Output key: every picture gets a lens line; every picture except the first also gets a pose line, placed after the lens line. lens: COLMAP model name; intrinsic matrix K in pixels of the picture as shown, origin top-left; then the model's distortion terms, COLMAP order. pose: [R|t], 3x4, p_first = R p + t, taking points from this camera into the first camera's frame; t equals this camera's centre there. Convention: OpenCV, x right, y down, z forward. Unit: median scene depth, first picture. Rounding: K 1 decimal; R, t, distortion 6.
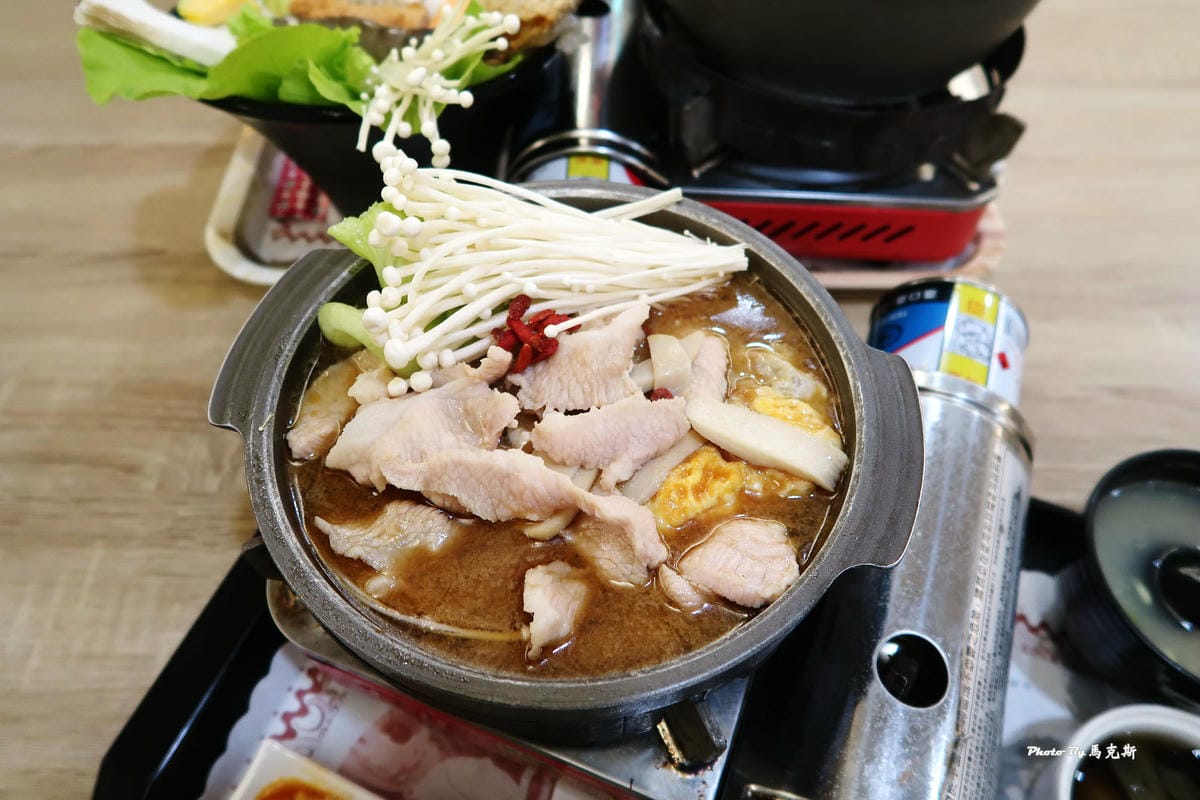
lens RADIAL K [[827.9, 0, 600.0], [0, 827.9, 400.0], [0, 0, 1]] dist [-0.007401, 0.000252]
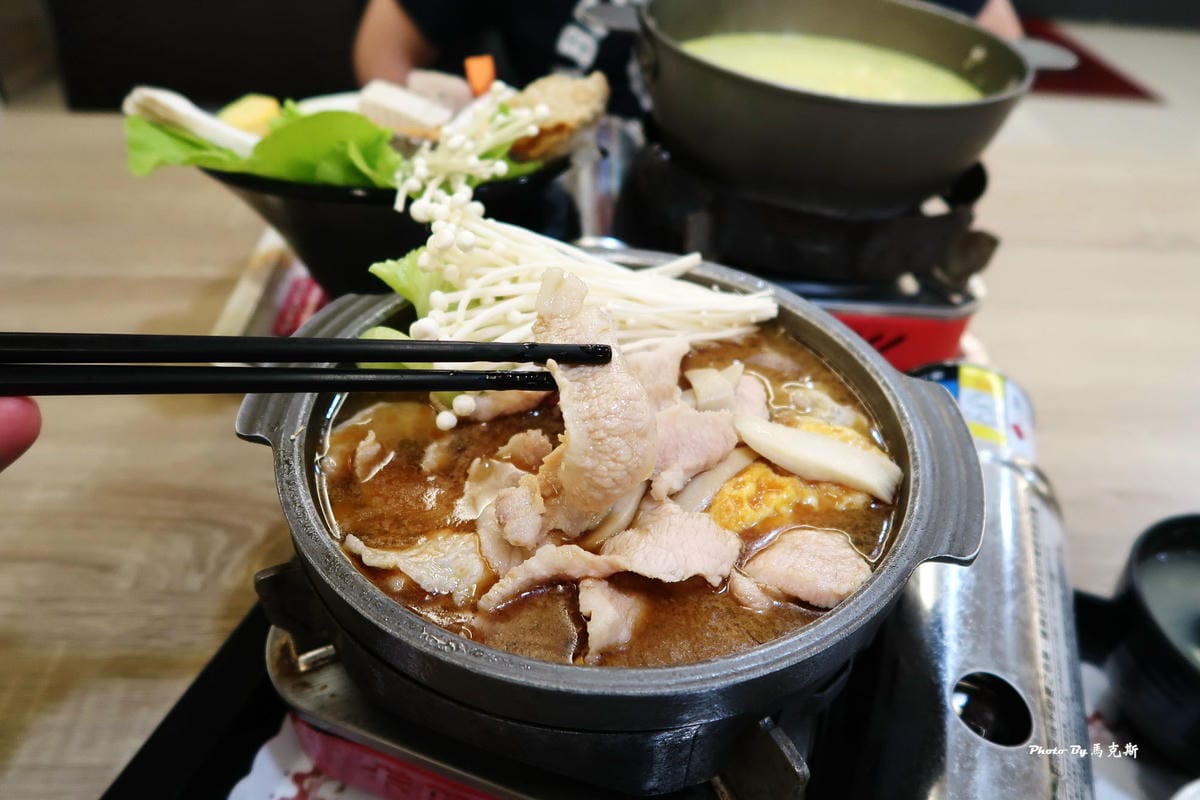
lens RADIAL K [[827.9, 0, 600.0], [0, 827.9, 400.0], [0, 0, 1]] dist [-0.007401, 0.000252]
pose [[0.998591, 0.003733, 0.052932, -0.102137], [0.010281, 0.965006, -0.262025, 0.229150], [-0.052058, 0.262200, 0.963608, 0.054780]]
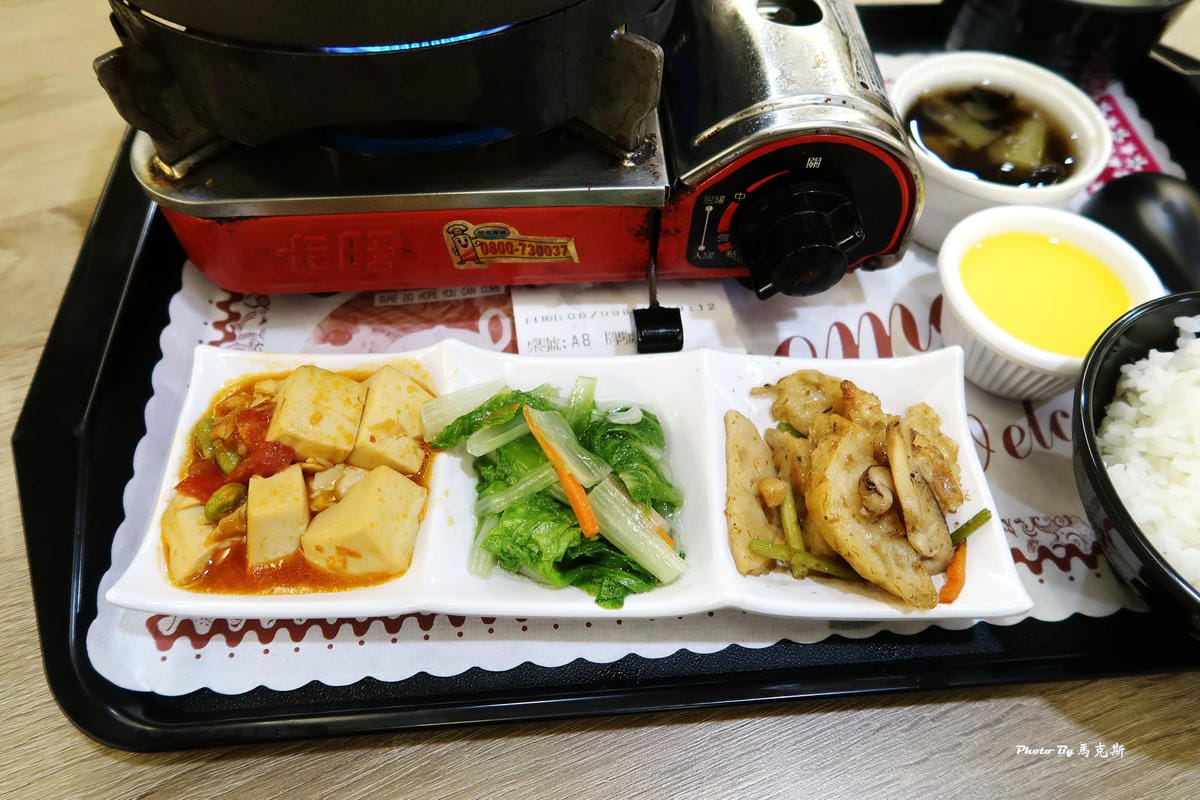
lens RADIAL K [[827.9, 0, 600.0], [0, 827.9, 400.0], [0, 0, 1]] dist [-0.007401, 0.000252]
pose [[0.905580, -0.350931, 0.238272, -0.280709], [0.347042, 0.935959, 0.059524, 0.649941], [-0.243901, 0.028787, 0.969373, 0.034773]]
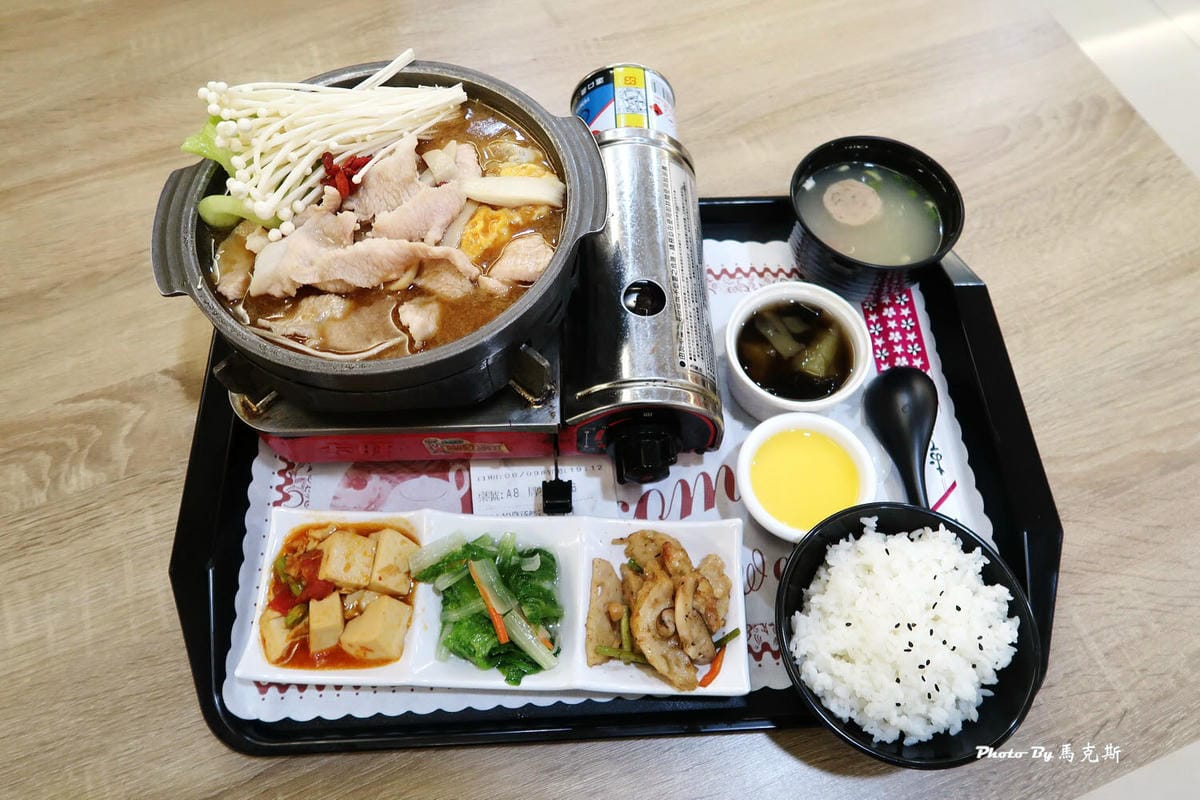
lens RADIAL K [[827.9, 0, 600.0], [0, 827.9, 400.0], [0, 0, 1]] dist [-0.007401, 0.000252]
pose [[0.916673, -0.357028, 0.179558, -0.078189], [0.330029, 0.929672, 0.163682, 0.210932], [-0.225369, -0.090783, 0.970035, -0.616044]]
